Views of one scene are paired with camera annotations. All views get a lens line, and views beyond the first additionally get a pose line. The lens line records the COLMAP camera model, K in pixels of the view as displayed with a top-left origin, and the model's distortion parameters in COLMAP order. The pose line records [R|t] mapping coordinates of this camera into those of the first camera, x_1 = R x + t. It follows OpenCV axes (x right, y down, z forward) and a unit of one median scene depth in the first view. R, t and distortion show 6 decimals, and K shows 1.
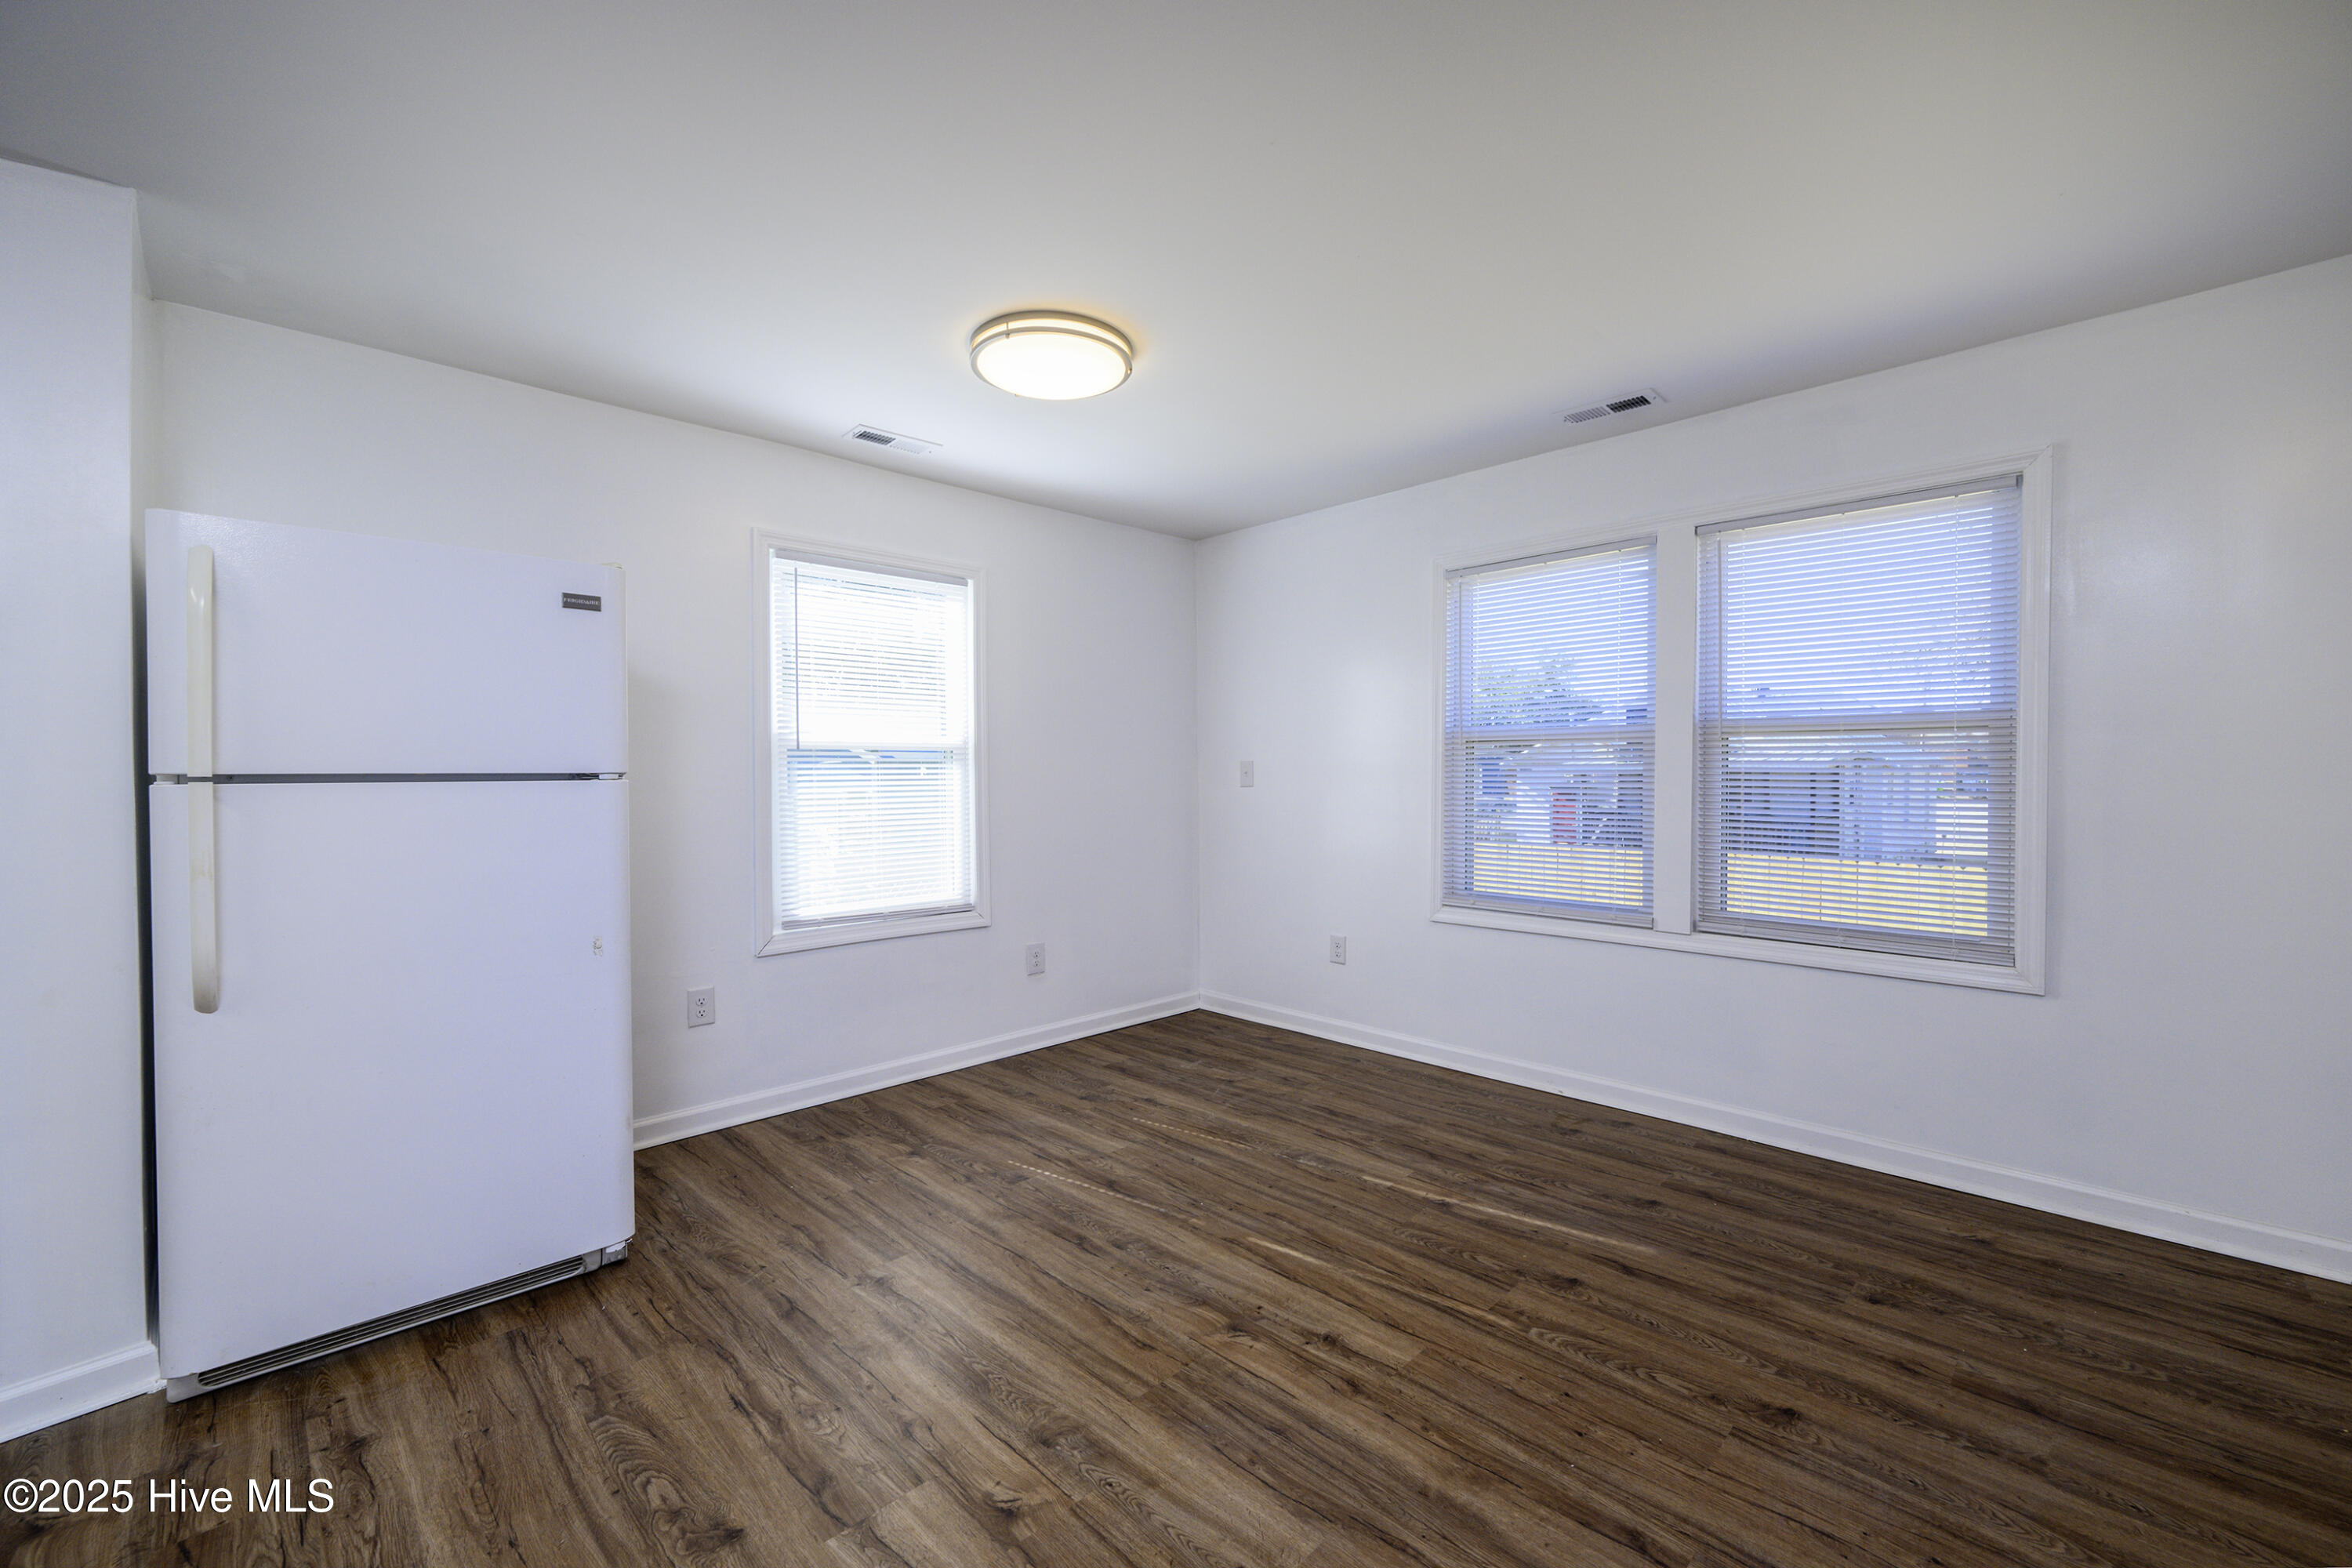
lens RADIAL K [[948.7, 0, 1193.4], [0, 948.7, 776.1], [0, 0, 1]] dist [-0.000625, -0.000167]
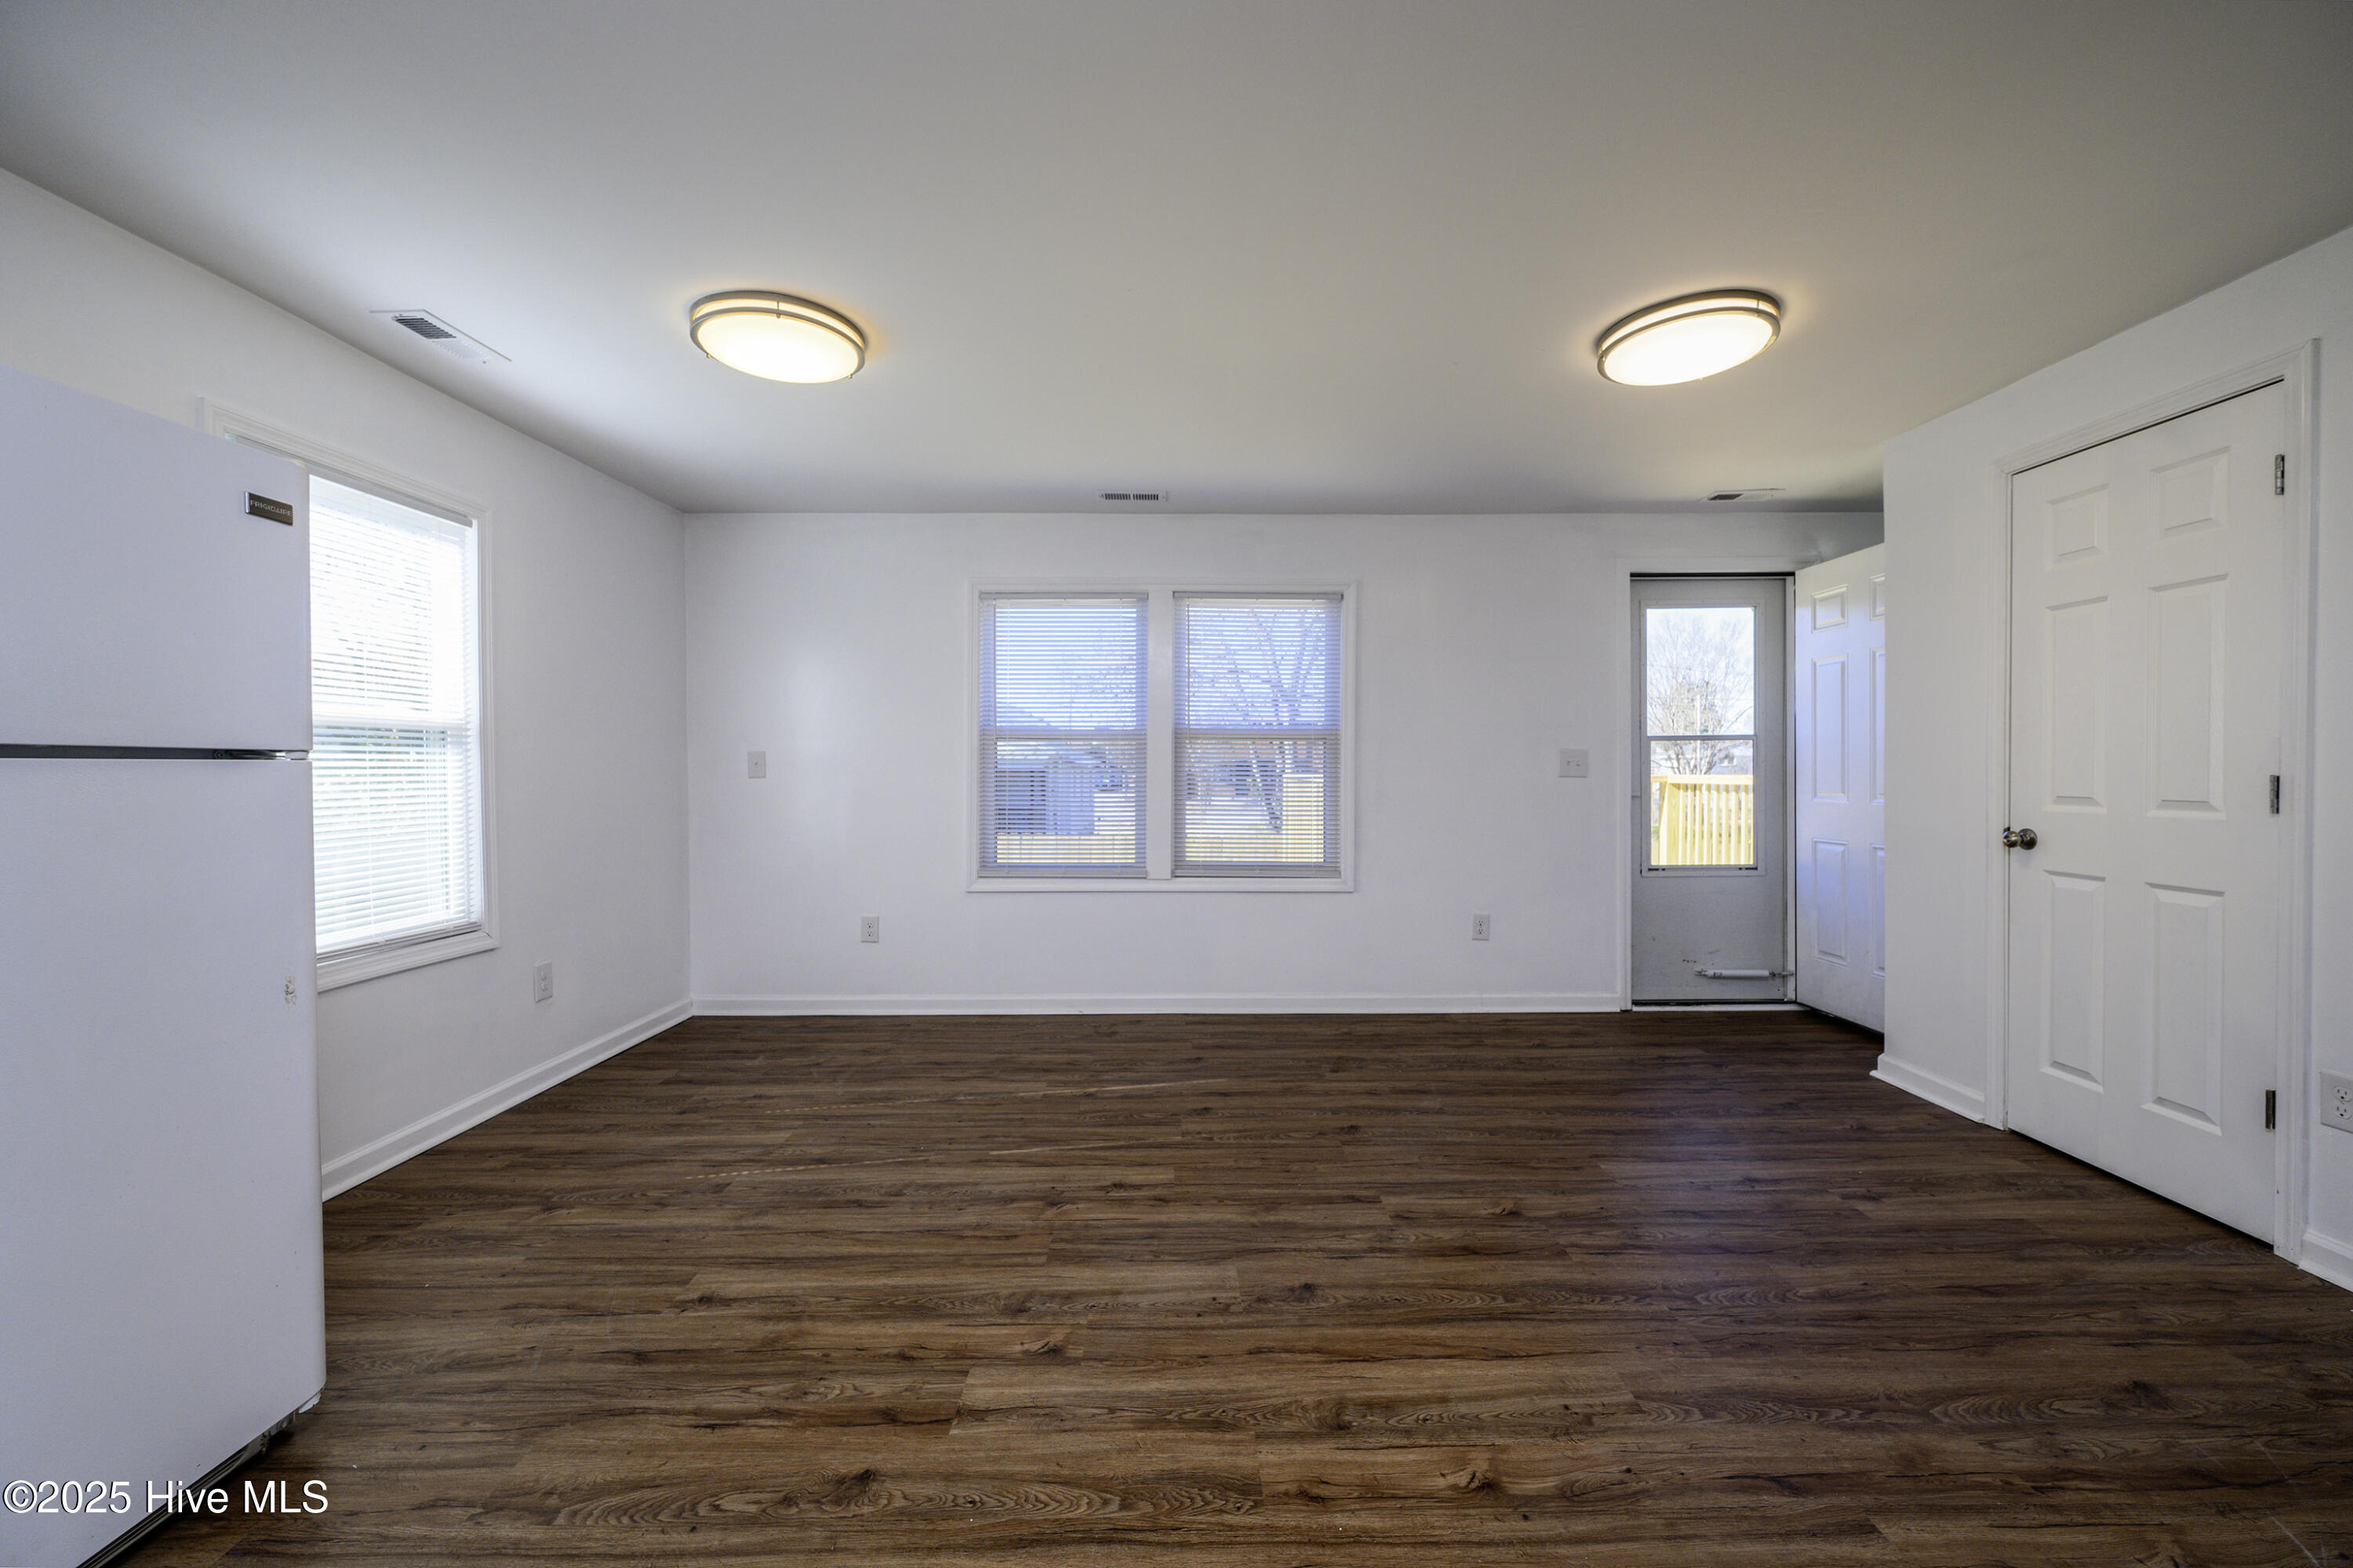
lens RADIAL K [[941.0, 0, 1189.4], [0, 941.0, 777.5], [0, 0, 1]] dist [-0.000122, -0.000180]
pose [[0.690464, -0.002557, 0.723362, -0.541922], [-0.000002, 0.999994, 0.003537, 0.011767], [-0.723366, -0.002444, 0.690460, 0.011605]]
